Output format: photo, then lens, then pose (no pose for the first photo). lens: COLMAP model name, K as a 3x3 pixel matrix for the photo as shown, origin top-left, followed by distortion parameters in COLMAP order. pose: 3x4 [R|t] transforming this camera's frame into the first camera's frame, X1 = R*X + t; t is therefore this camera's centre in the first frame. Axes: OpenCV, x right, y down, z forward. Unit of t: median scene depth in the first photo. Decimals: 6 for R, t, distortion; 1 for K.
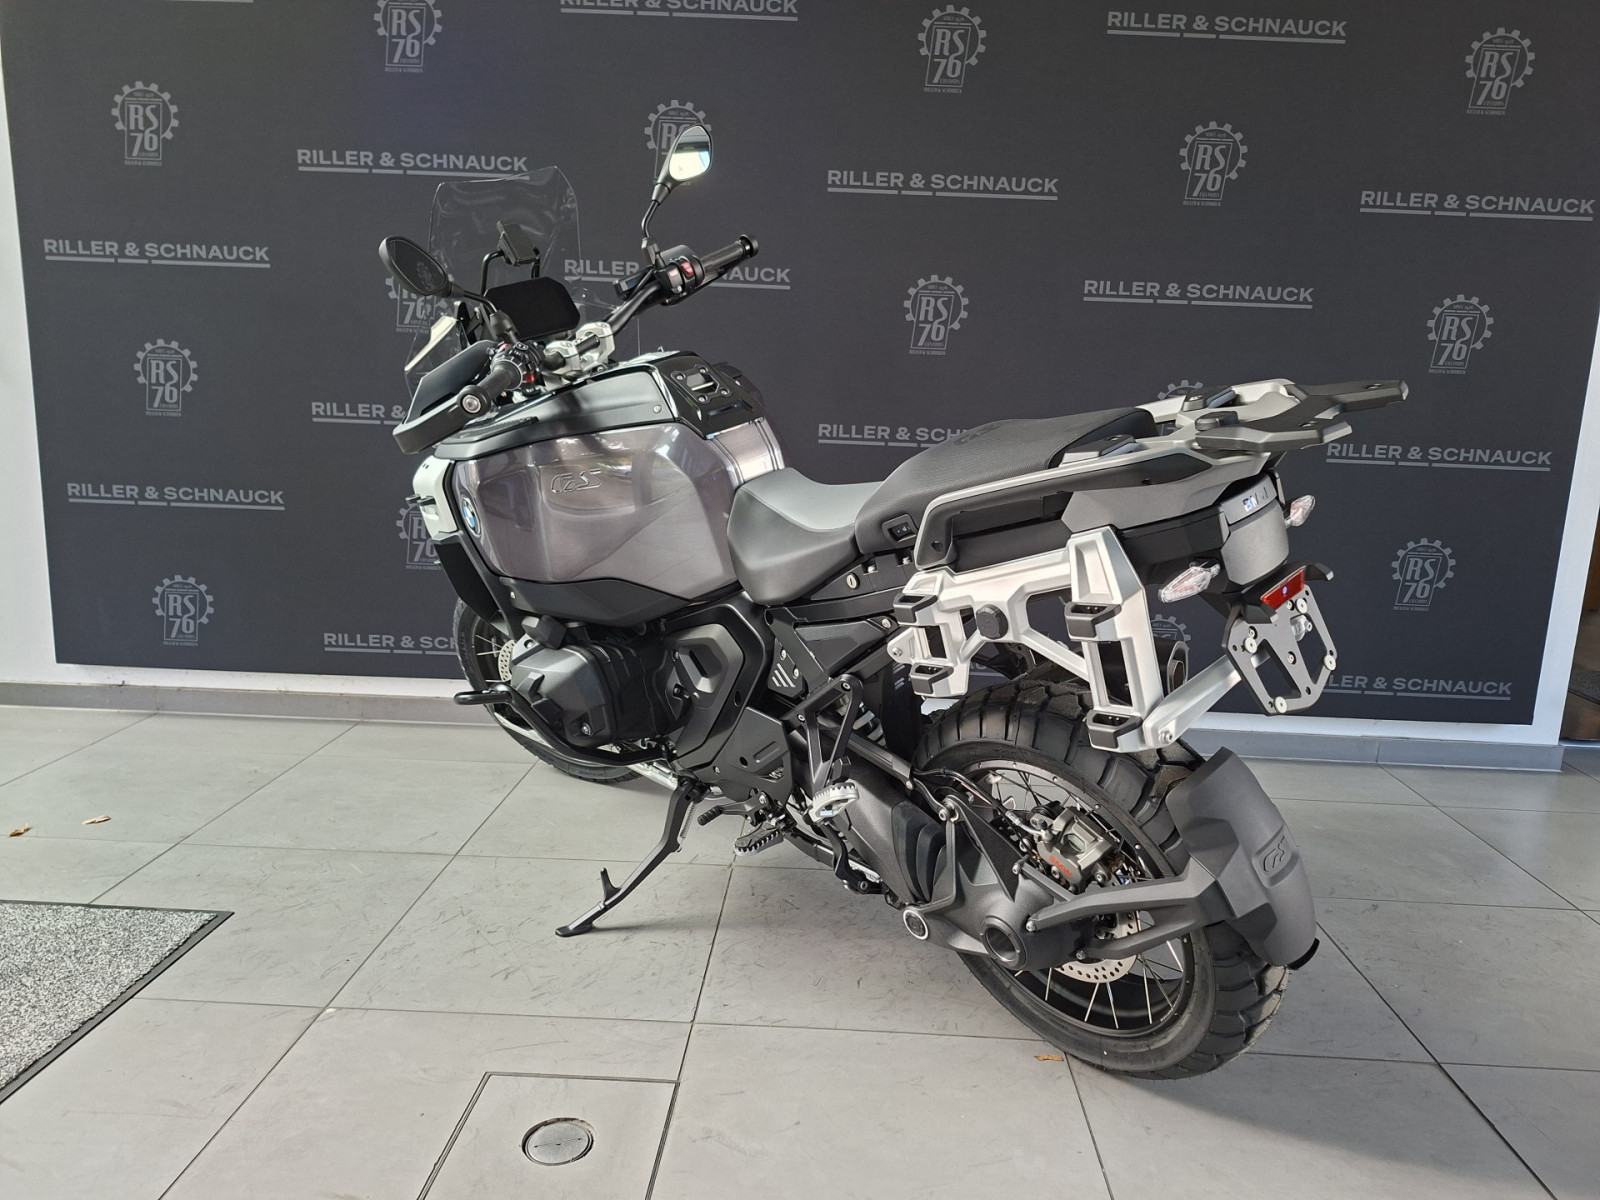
lens RADIAL K [[1116.5, 0, 825.2], [0, 1116.5, 603.7], [0, 0, 1]] dist [0.045216, -0.042010]
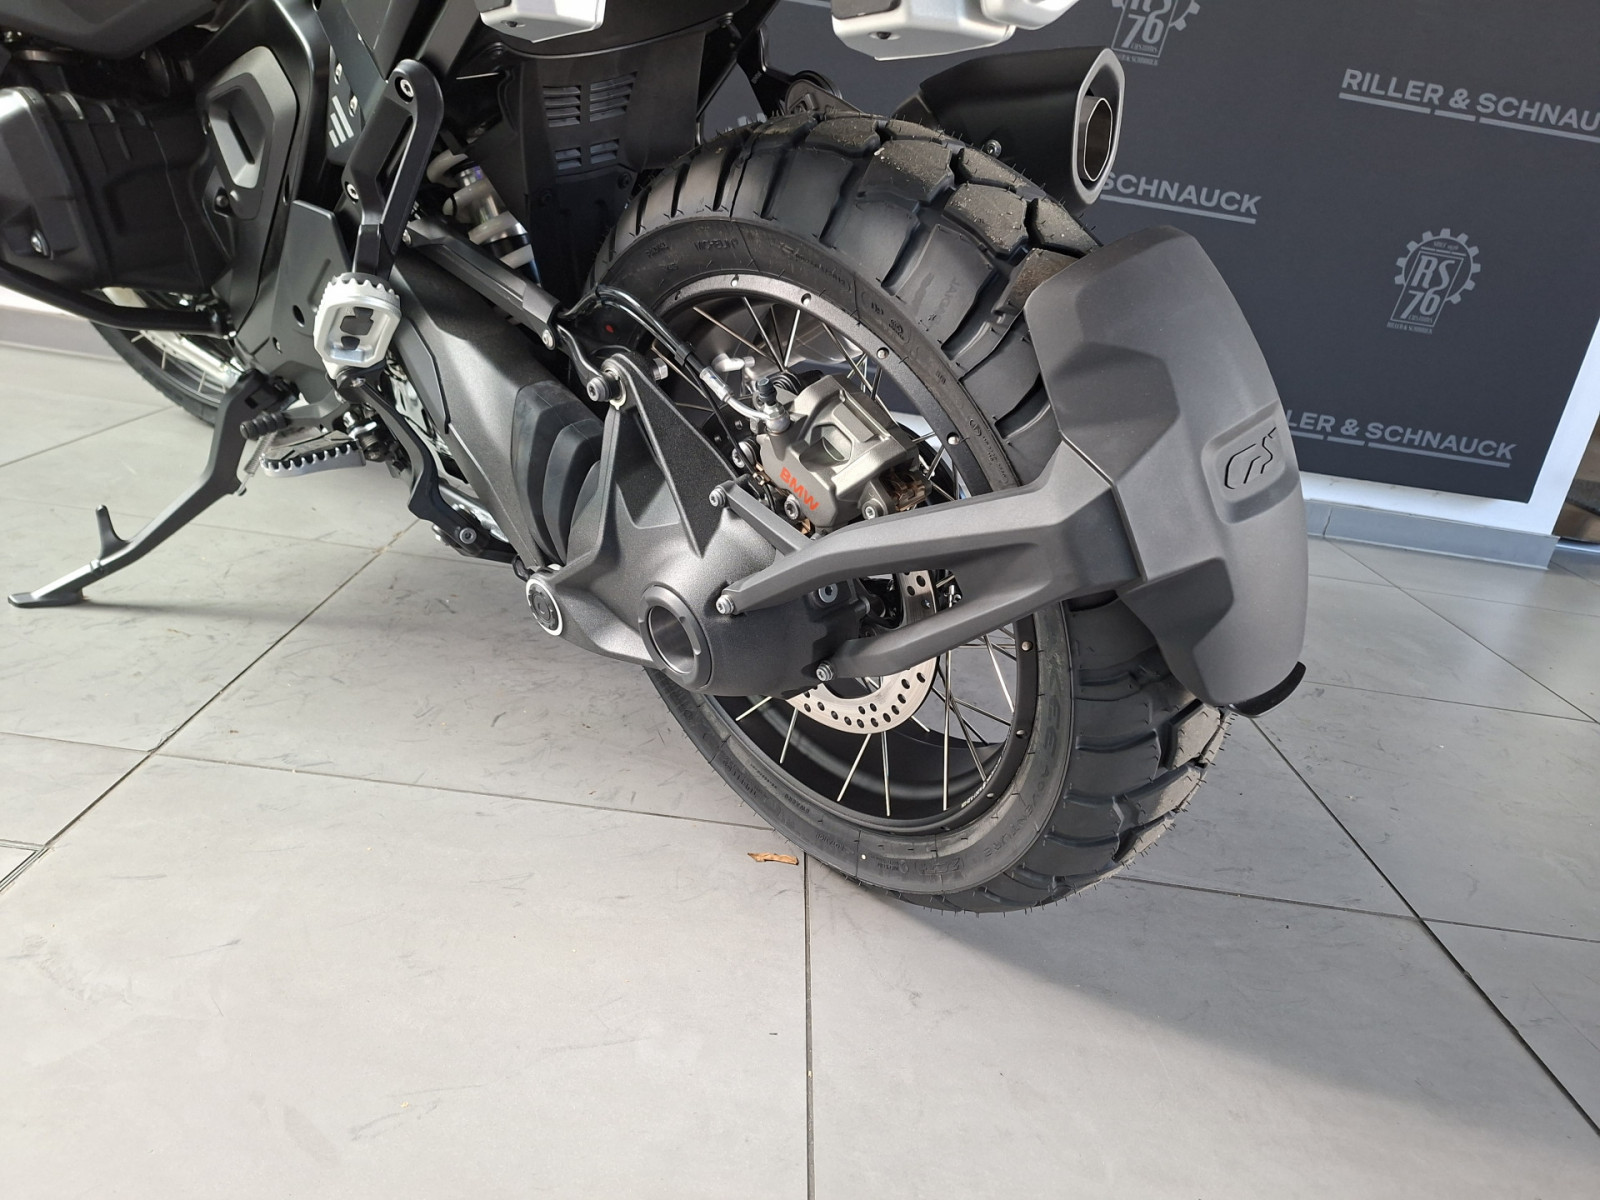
lens RADIAL K [[1116.5, 0, 798.0], [0, 1116.5, 600.9], [0, 0, 1]] dist [0.045216, -0.042010]
pose [[0.993685, 0.093639, 0.061823, 0.139534], [-0.102401, 0.982037, 0.158487, 0.155657], [-0.045872, -0.163817, 0.985424, 0.391310]]
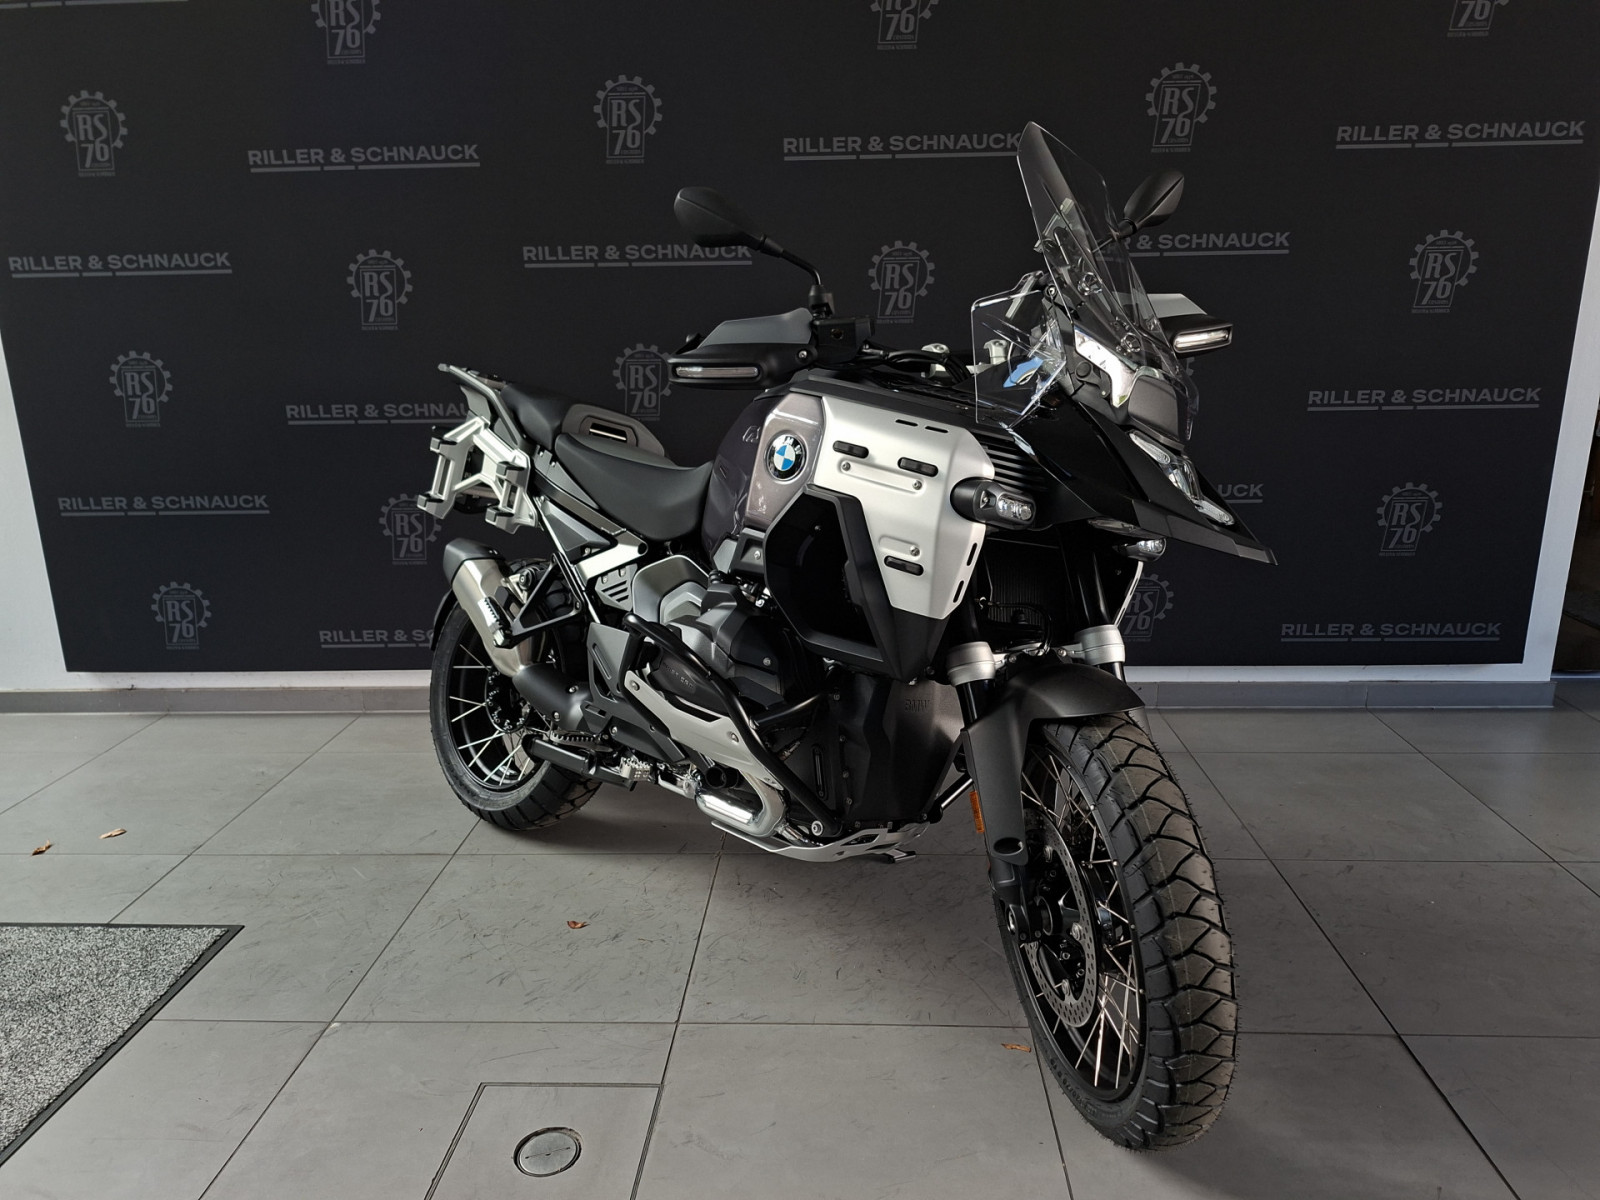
lens RADIAL K [[1116.5, 0, 809.2], [0, 1116.5, 614.3], [0, 0, 1]] dist [0.045216, -0.042010]
pose [[0.998258, -0.049262, -0.032459, 0.050772], [0.051762, 0.995343, 0.081326, -0.074924], [0.028302, -0.082864, 0.996159, -0.007726]]
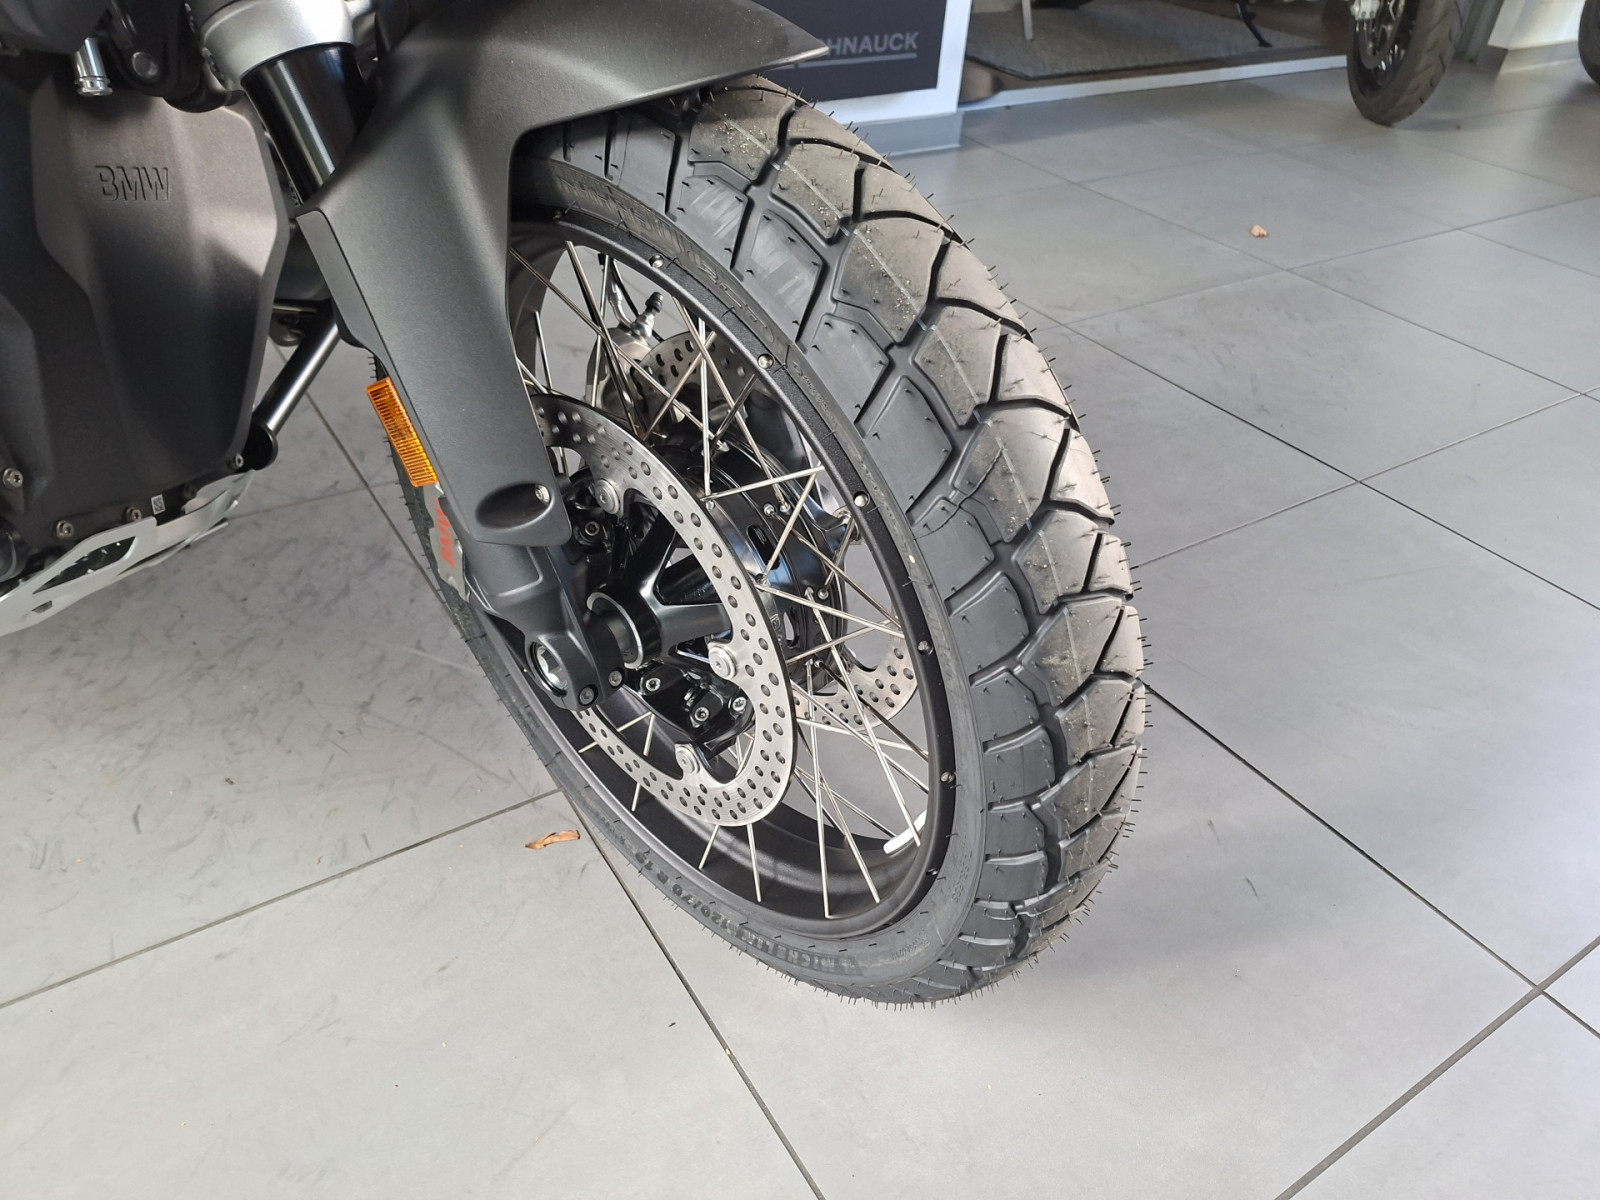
lens RADIAL K [[1116.5, 0, 799.7], [0, 1116.5, 628.7], [0, 0, 1]] dist [0.045216, -0.042010]
pose [[0.825049, -0.342314, 0.449573, 0.071773], [0.081409, 0.859325, 0.504908, 0.036874], [-0.559166, -0.379975, 0.736853, 0.475079]]
